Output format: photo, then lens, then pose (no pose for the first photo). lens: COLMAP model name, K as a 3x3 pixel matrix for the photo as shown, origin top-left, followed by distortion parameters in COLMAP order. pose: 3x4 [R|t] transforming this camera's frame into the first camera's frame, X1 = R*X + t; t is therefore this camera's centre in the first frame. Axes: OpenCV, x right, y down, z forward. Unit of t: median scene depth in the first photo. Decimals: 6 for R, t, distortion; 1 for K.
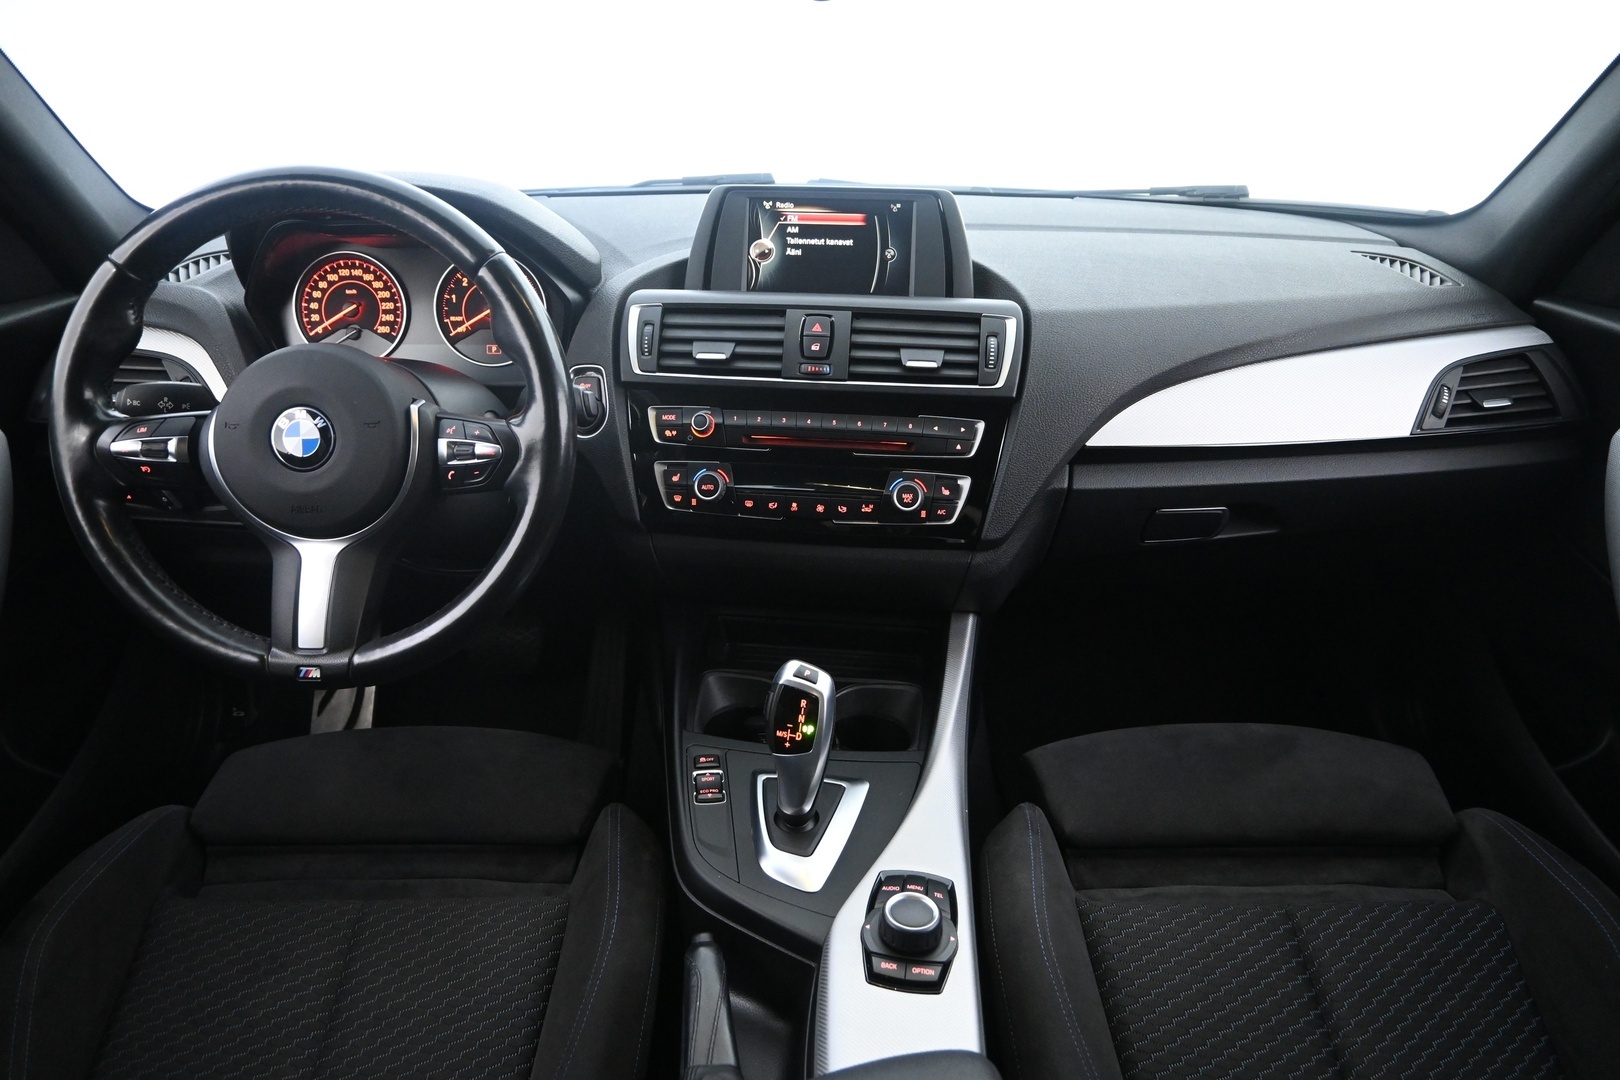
lens RADIAL K [[1113.1, 0, 837.7], [0, 1113.1, 539.5], [0, 0, 1]] dist [-0.003763, -0.001117]
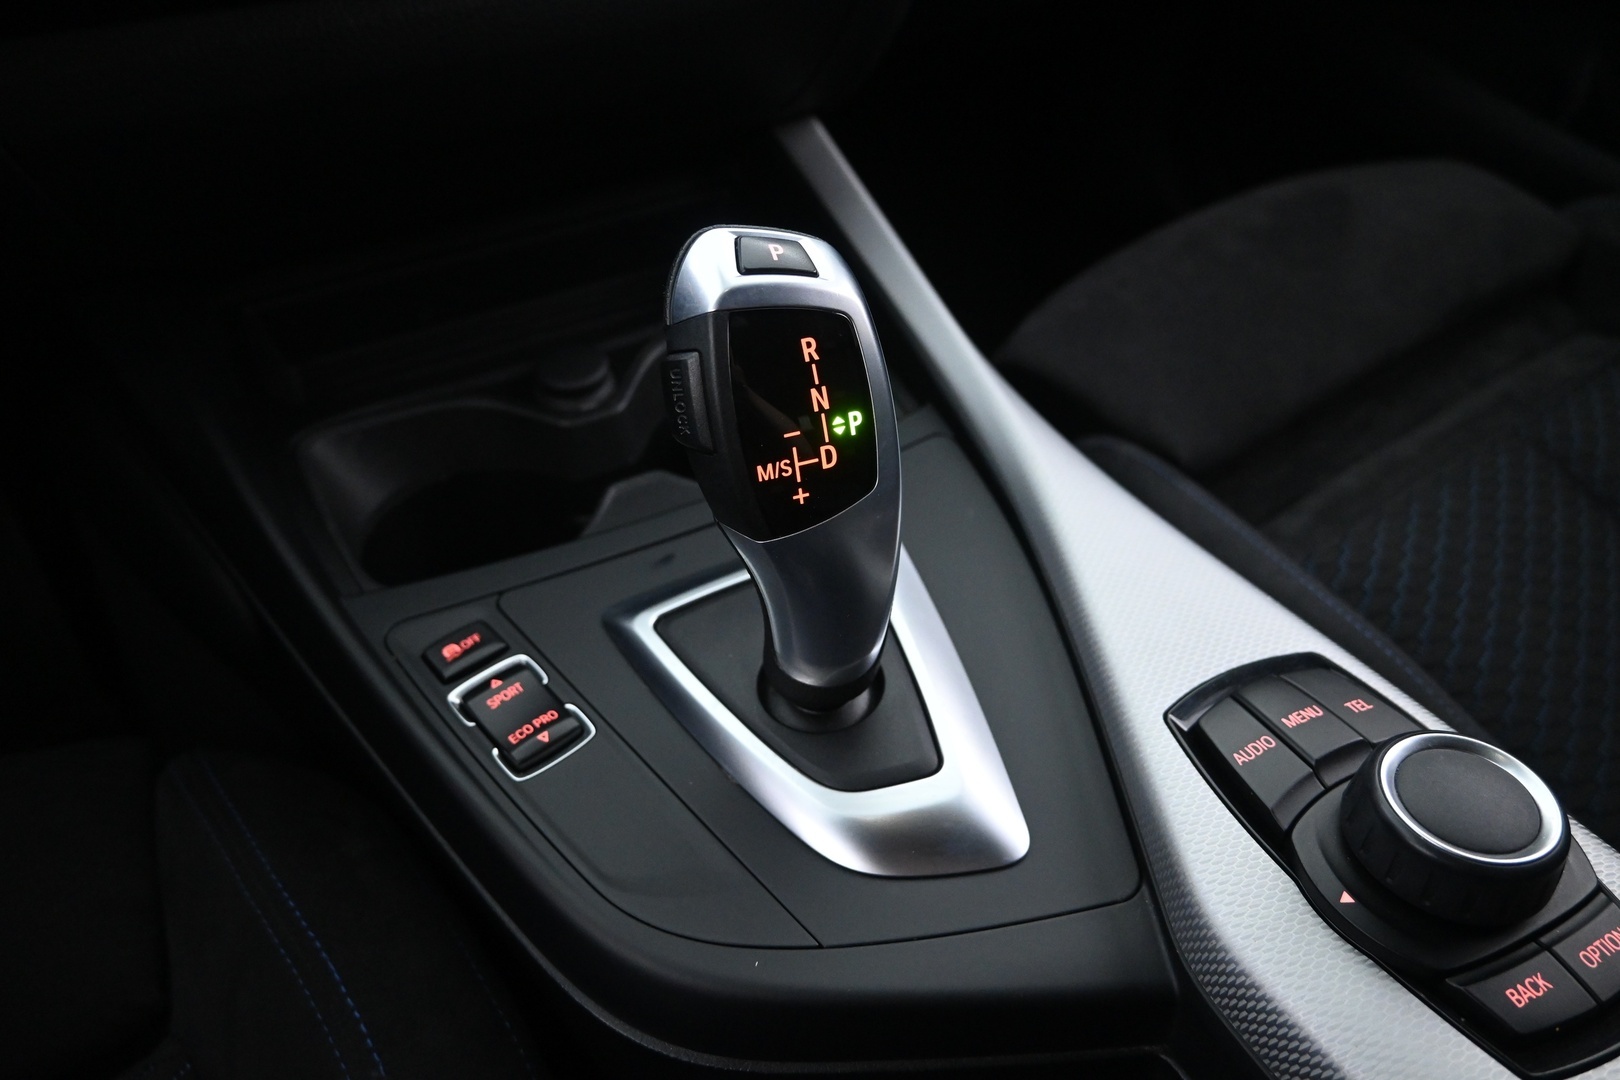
lens RADIAL K [[1113.1, 0, 837.7], [0, 1113.1, 539.5], [0, 0, 1]] dist [-0.003763, -0.001117]
pose [[0.828884, -0.399774, 0.391321, -0.155689], [0.280356, 0.902181, 0.327827, 0.094763], [-0.484099, -0.162021, 0.859882, 0.708003]]
